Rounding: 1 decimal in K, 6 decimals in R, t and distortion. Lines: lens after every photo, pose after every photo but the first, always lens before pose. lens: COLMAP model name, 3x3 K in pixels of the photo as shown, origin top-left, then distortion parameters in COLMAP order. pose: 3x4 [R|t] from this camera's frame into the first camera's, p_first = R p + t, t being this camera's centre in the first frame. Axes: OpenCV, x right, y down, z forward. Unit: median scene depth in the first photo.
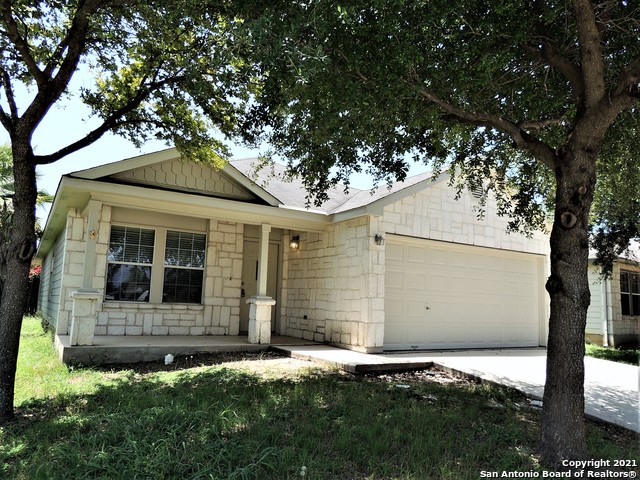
lens RADIAL K [[460.8, 0, 318.5], [0, 460.8, 241.5], [0, 0, 1]] dist [-0.014554, -0.001008]
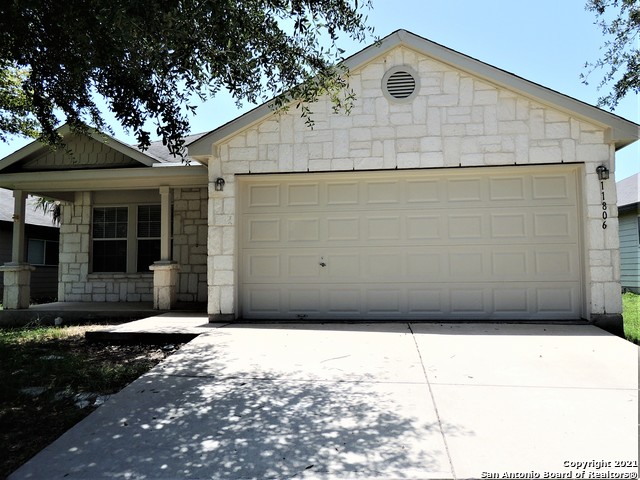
lens RADIAL K [[460.8, 0, 318.5], [0, 460.8, 241.5], [0, 0, 1]] dist [-0.014554, -0.001008]
pose [[0.796808, -0.081998, -0.598642, 0.701920], [0.121272, 0.992292, 0.025498, 0.090243], [0.591937, -0.092916, 0.800611, 0.413621]]
